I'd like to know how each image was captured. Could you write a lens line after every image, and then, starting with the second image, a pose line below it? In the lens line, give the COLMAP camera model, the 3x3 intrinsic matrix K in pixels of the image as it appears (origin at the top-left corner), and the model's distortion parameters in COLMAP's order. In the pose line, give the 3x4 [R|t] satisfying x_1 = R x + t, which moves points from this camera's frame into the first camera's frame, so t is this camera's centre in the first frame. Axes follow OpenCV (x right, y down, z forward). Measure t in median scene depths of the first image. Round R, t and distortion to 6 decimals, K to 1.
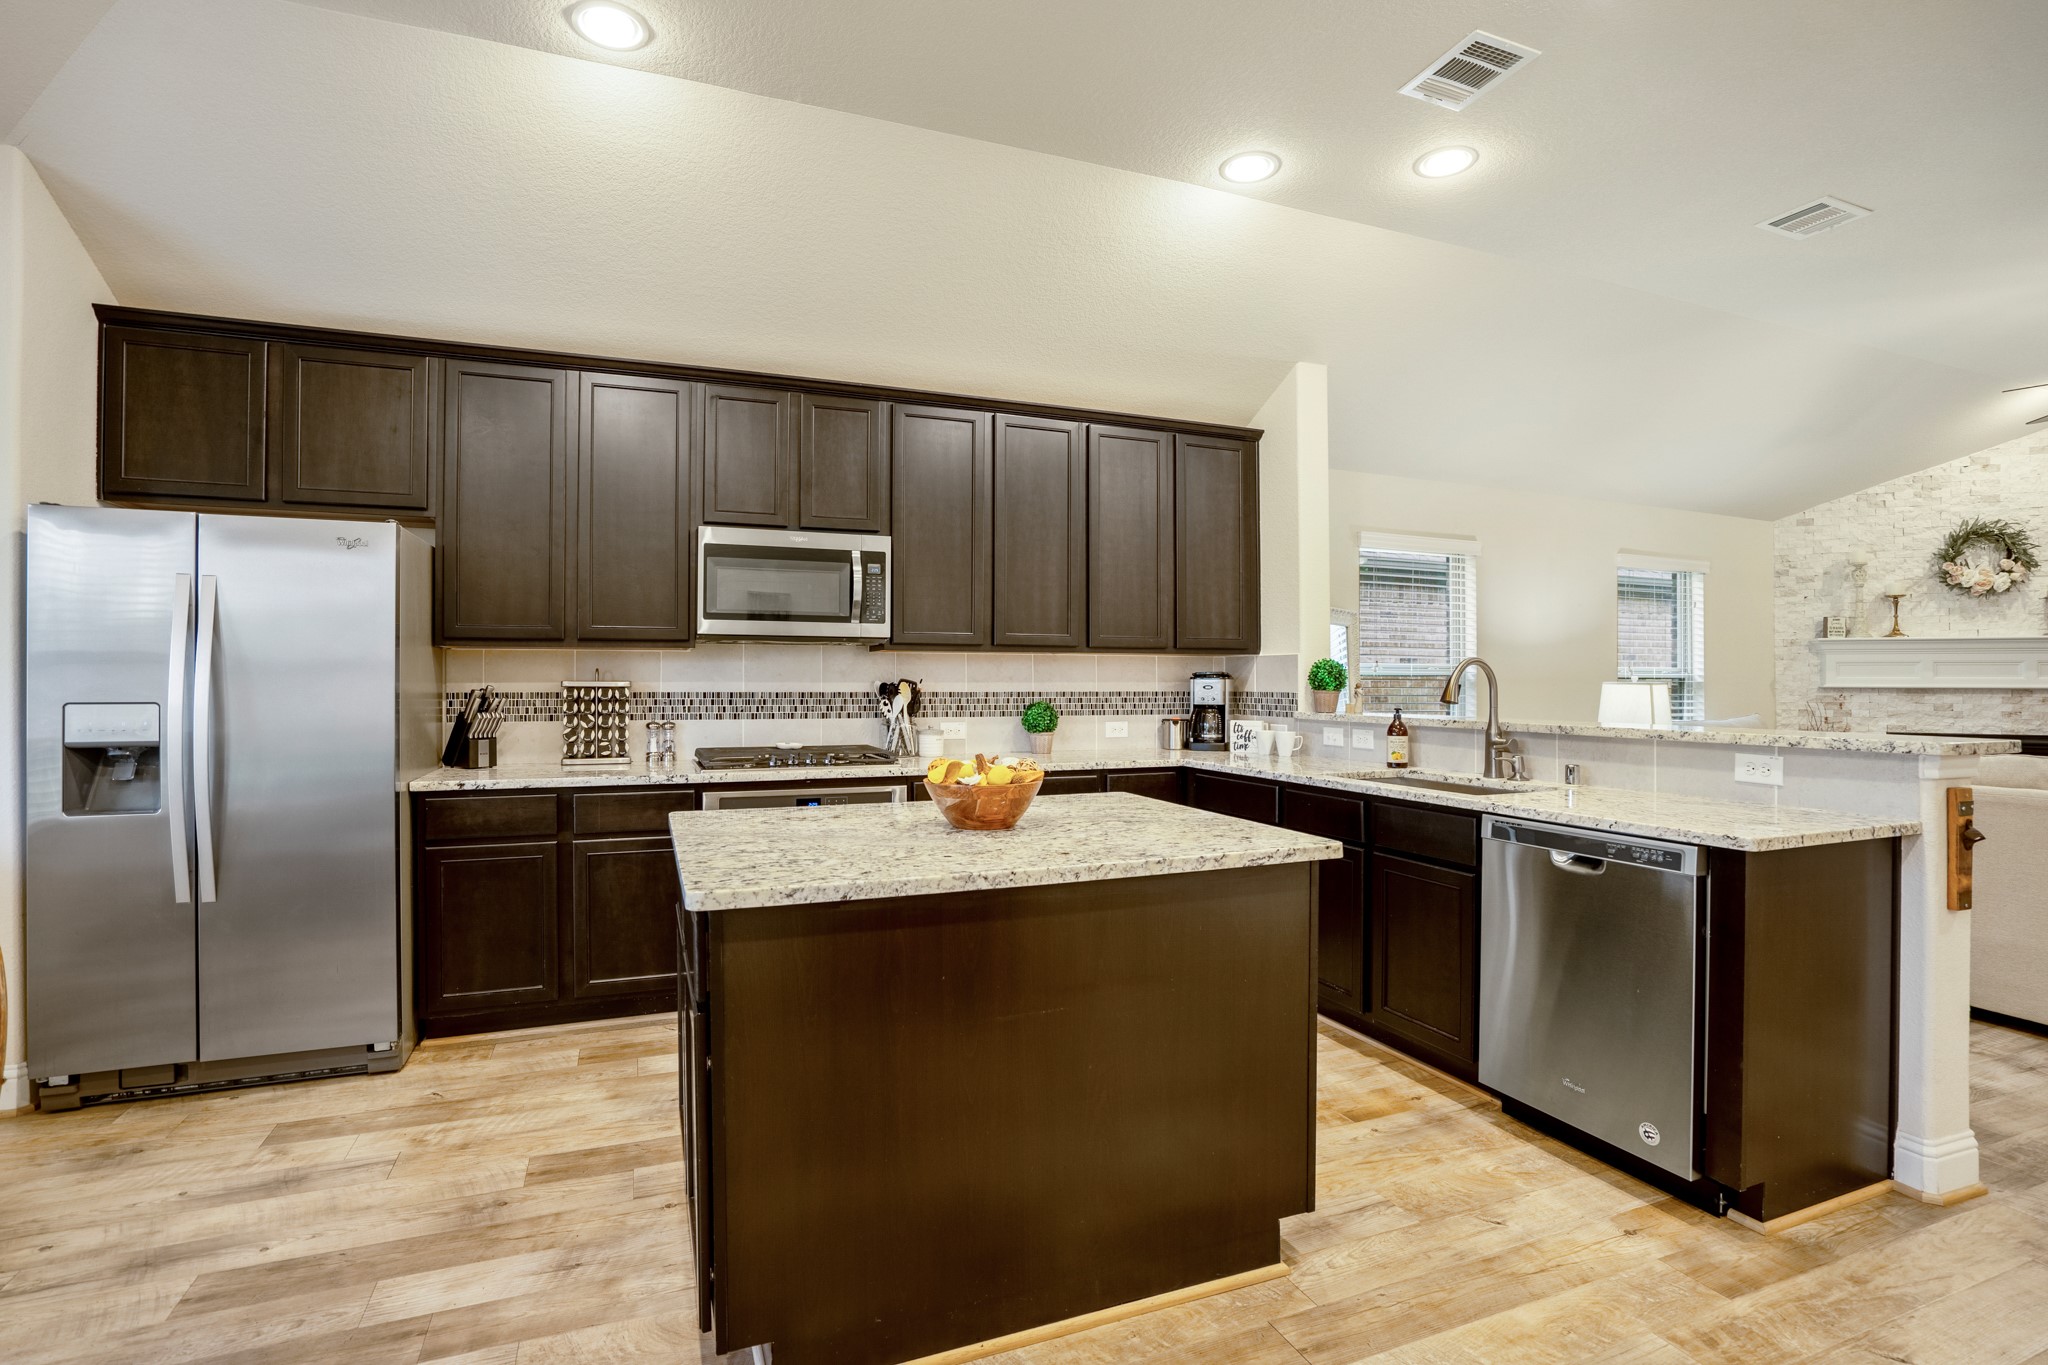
lens RADIAL K [[950.5, 0, 1021.3], [0, 950.5, 676.1], [0, 0, 1]] dist [-0.035033, 0.012964]
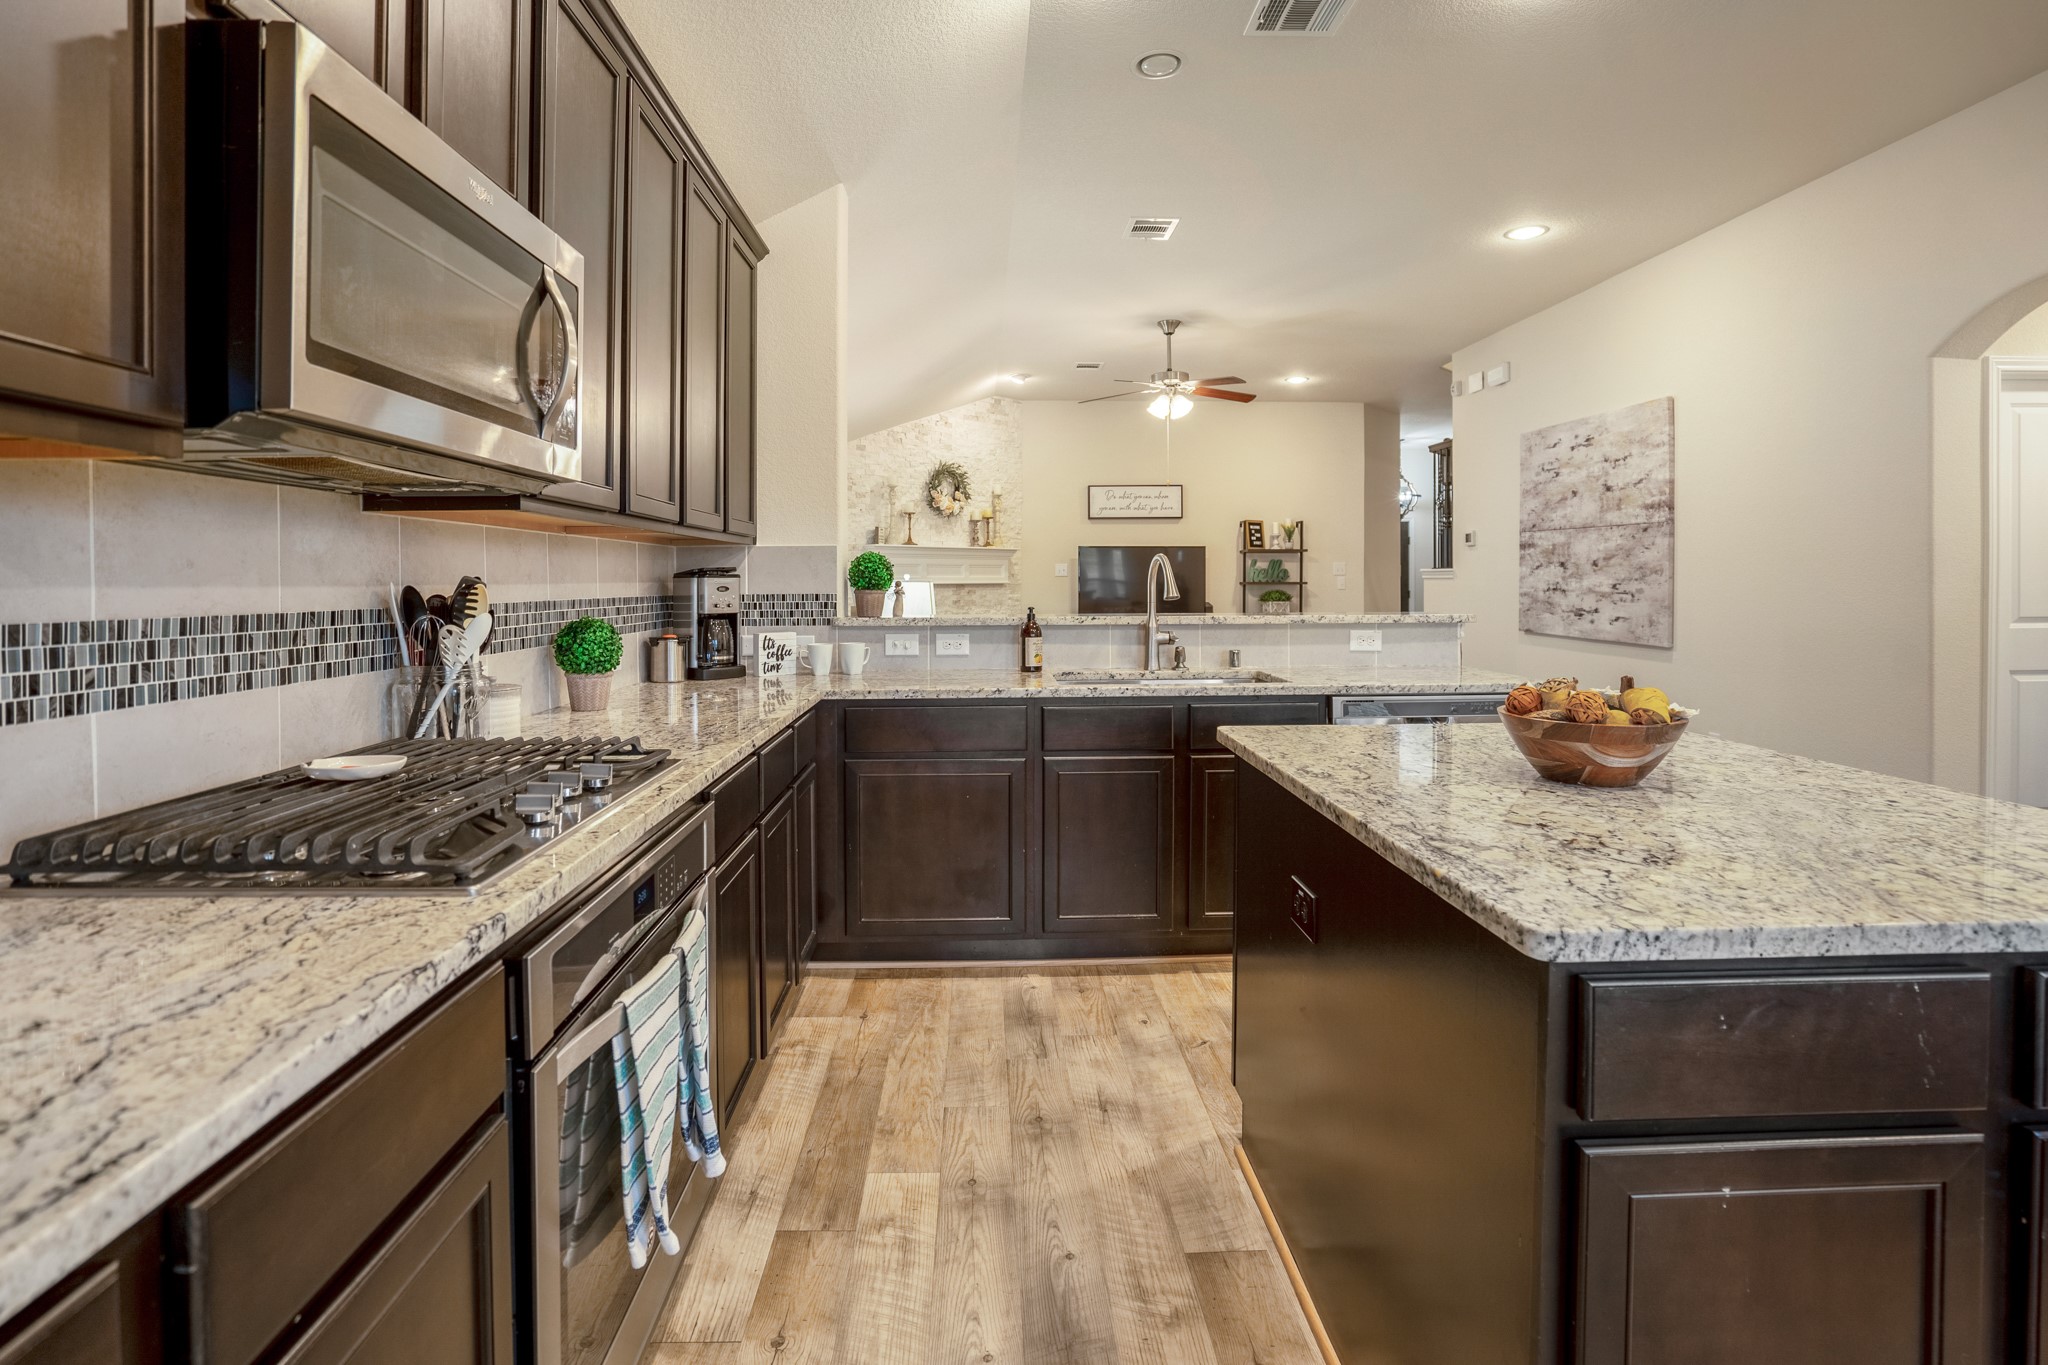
lens RADIAL K [[986.5, 0, 998.1], [0, 986.5, 581.3], [0, 0, 1]] dist [-0.001113, -0.000084]
pose [[0.363741, -0.005064, 0.931486, -0.304056], [0.001379, 0.999987, 0.004898, 0.002148], [-0.931499, -0.000497, 0.363743, 0.397536]]
